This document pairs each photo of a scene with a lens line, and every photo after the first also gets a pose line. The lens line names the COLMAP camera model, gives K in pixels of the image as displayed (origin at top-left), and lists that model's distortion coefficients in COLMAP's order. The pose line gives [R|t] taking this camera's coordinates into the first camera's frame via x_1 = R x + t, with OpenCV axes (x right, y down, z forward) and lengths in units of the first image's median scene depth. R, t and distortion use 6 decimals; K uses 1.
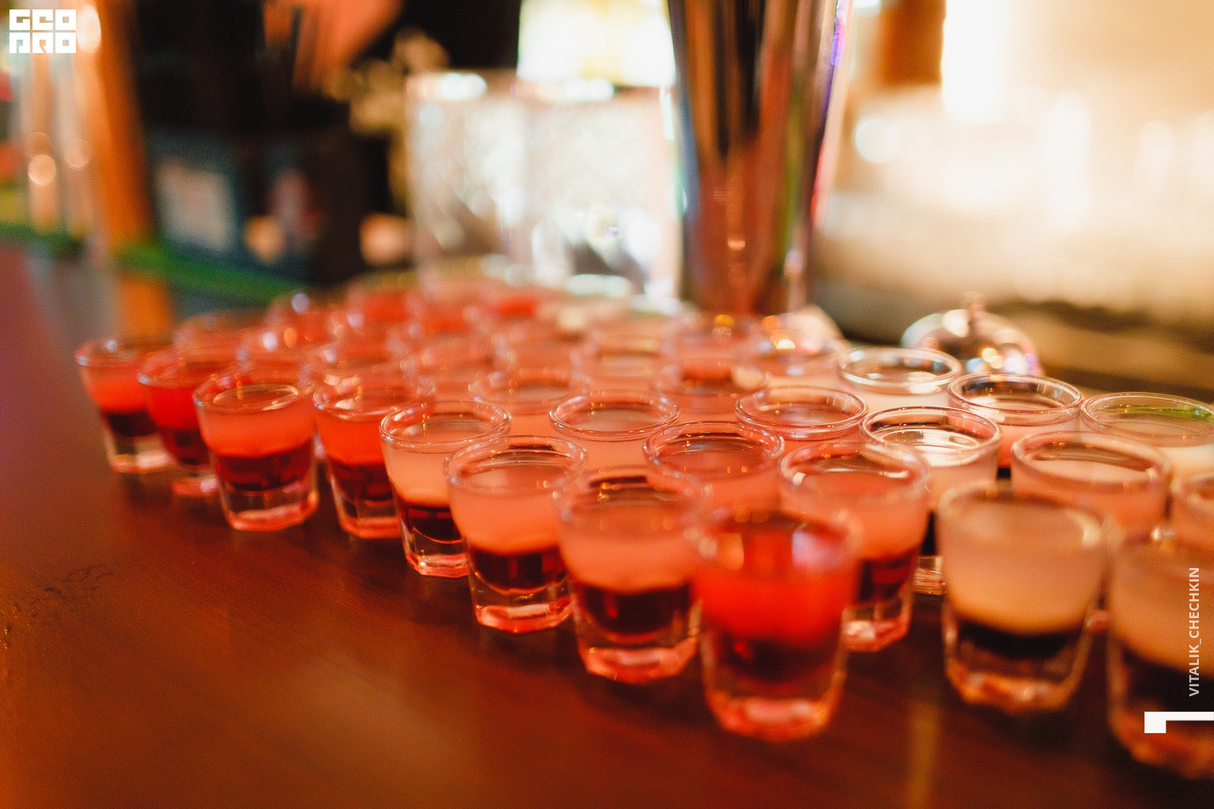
lens RADIAL K [[1234.7, 0, 635.6], [0, 1234.7, 405.7], [0, 0, 1]] dist [0.011717, -0.007260]
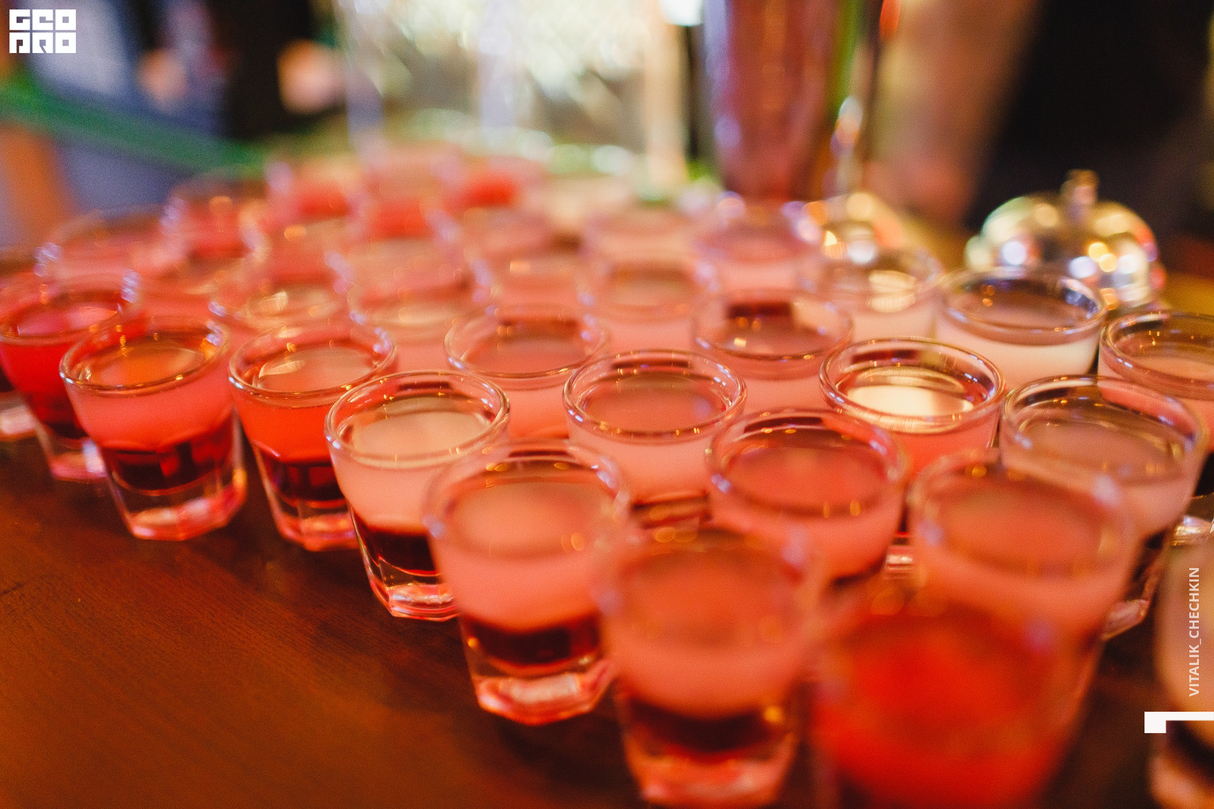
lens RADIAL K [[1155.9, 0, 607.0], [0, 1155.9, 404.5], [0, 0, 1]] dist [0.012600, 0.001375]
pose [[0.999160, -0.021199, 0.035059, -0.062405], [0.014157, 0.981664, 0.190094, -0.105877], [-0.038446, -0.189438, 0.981140, 0.317093]]
